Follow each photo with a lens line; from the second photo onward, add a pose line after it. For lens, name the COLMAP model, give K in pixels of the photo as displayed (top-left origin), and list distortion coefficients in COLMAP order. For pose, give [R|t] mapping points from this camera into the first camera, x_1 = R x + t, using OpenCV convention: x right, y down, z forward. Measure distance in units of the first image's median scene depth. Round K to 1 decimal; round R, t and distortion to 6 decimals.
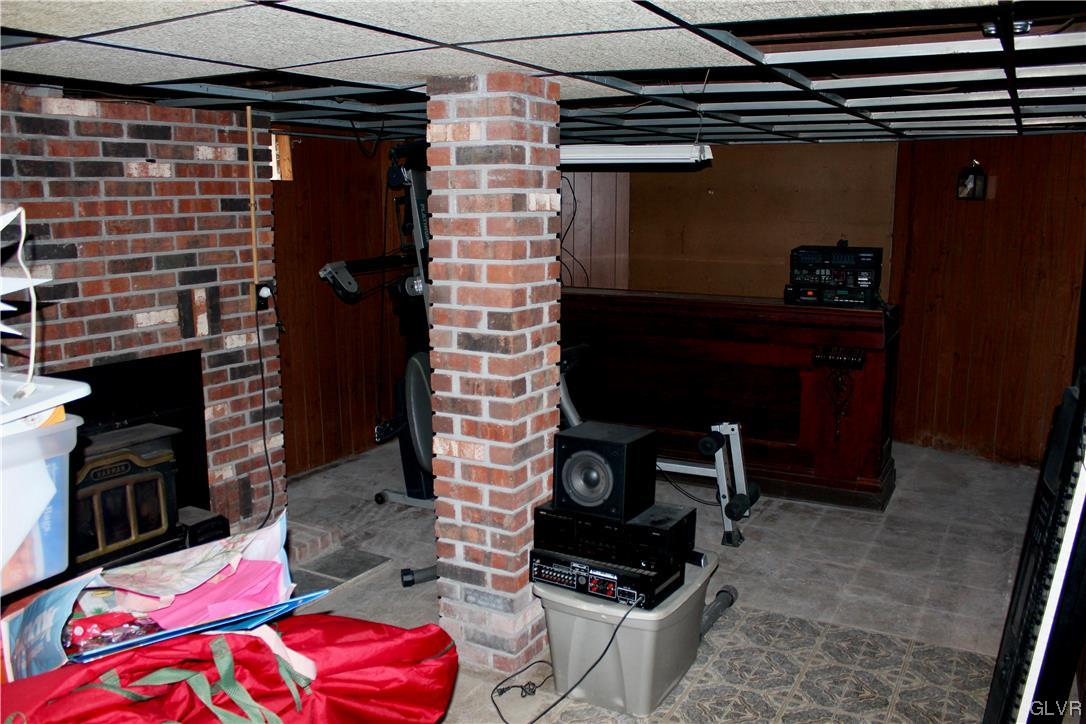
lens RADIAL K [[900.8, 0, 542.0], [0, 900.8, 363.2], [0, 0, 1]] dist [-0.125817, 0.040094]
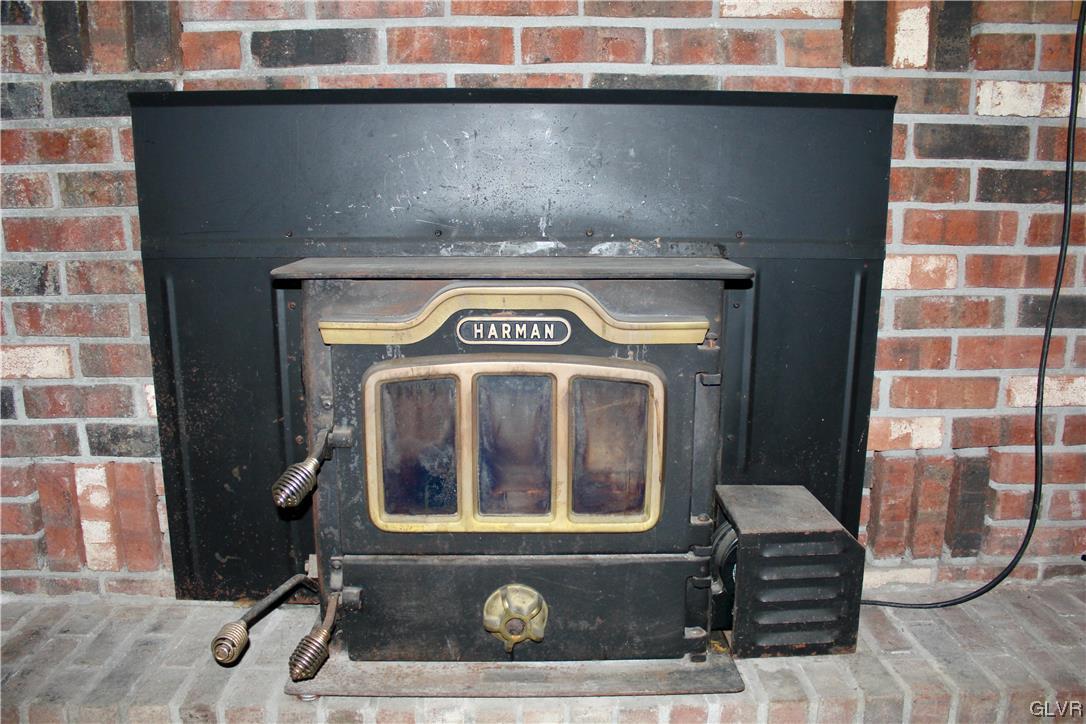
lens RADIAL K [[900.8, 0, 541.8], [0, 900.8, 360.8], [0, 0, 1]] dist [-0.125817, 0.040094]
pose [[0.523849, 0.187566, -0.830904, -0.123997], [-0.148461, 0.980630, 0.127766, 0.067240], [0.838774, 0.056426, 0.541548, 0.645513]]
